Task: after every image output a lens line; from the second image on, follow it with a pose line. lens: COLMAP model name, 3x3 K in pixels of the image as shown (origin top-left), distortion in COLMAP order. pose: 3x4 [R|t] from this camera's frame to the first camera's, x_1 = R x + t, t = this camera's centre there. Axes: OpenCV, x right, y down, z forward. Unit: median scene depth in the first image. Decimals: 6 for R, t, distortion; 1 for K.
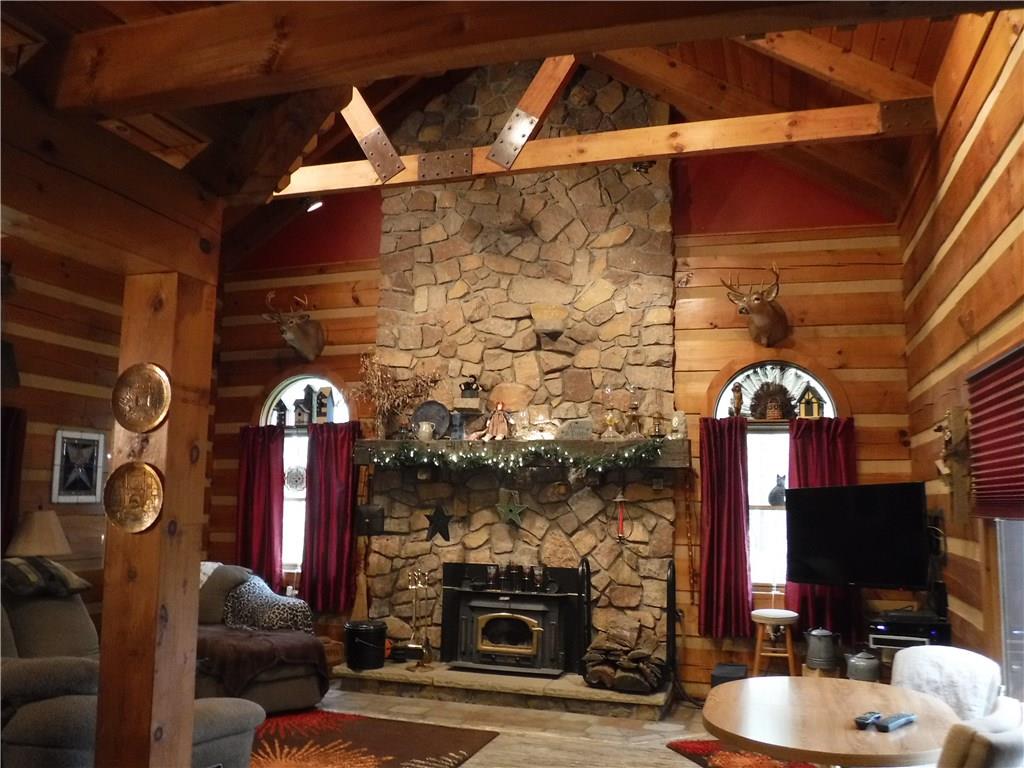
lens RADIAL K [[835.5, 0, 521.7], [0, 835.5, 379.9], [0, 0, 1]] dist [-0.098199, 0.047699]
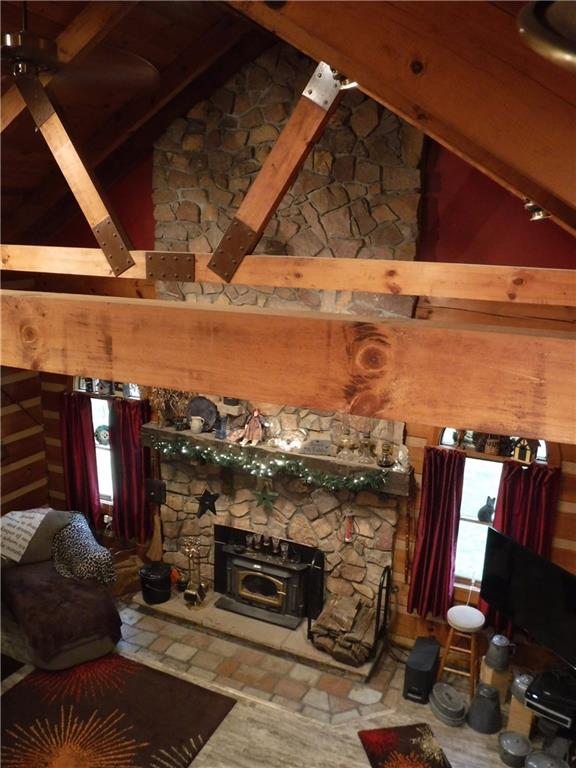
lens RADIAL K [[626.6, 0, 290.1], [0, 626.6, 384.1], [0, 0, 1]] dist [-0.098199, 0.047699]
pose [[0.993718, 0.040378, -0.104374, 0.112389], [0.000375, 0.931435, 0.363908, -0.328645], [0.111911, -0.361661, 0.925569, 0.216023]]
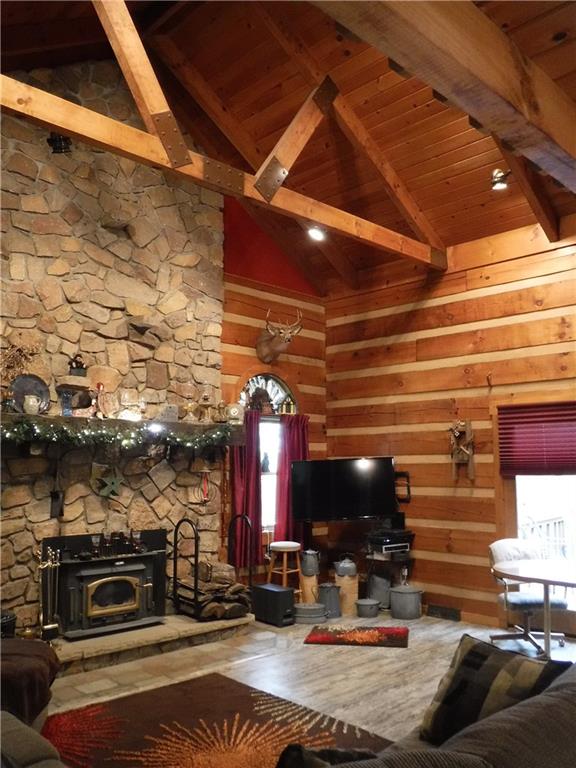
lens RADIAL K [[626.6, 0, 281.9], [0, 626.6, 385.1], [0, 0, 1]] dist [-0.098199, 0.047699]
pose [[0.495679, 0.088250, 0.864011, -0.614314], [-0.106528, 0.993490, -0.040361, 0.037376], [-0.861948, -0.072035, 0.501853, 0.403525]]
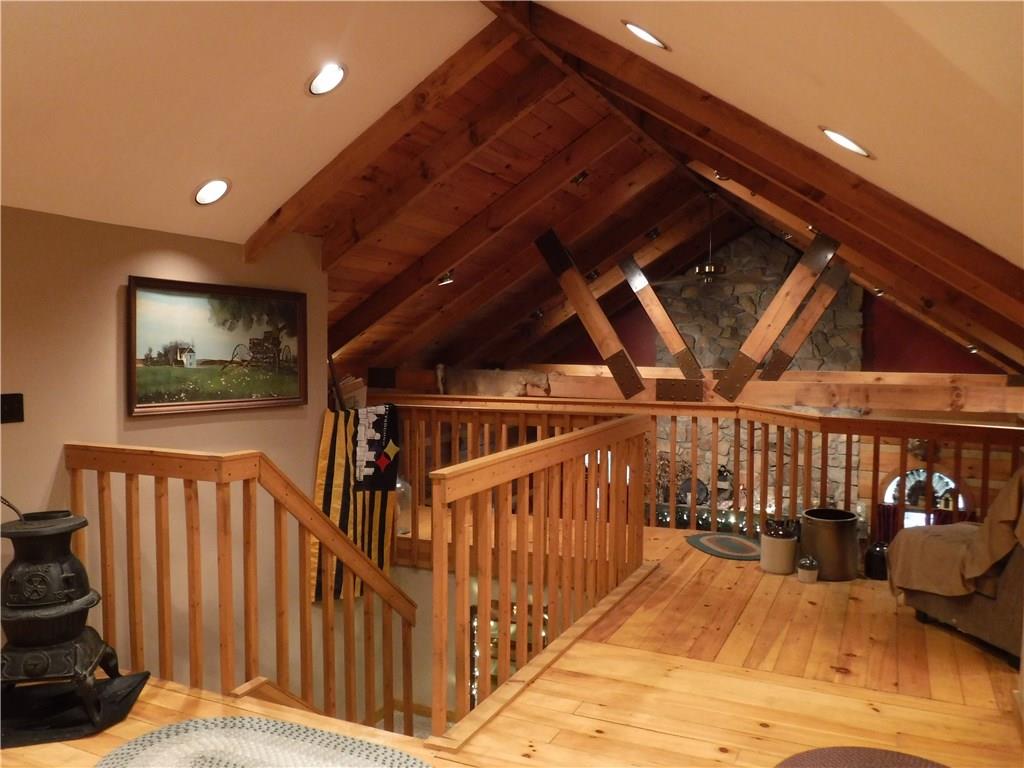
lens RADIAL K [[835.5, 0, 525.7], [0, 835.5, 375.1], [0, 0, 1]] dist [-0.098199, 0.047699]
pose [[0.992368, 0.002505, -0.123288, -0.239331], [0.018744, 0.985112, 0.170890, -0.452715], [0.121880, -0.171896, 0.977546, -0.532867]]
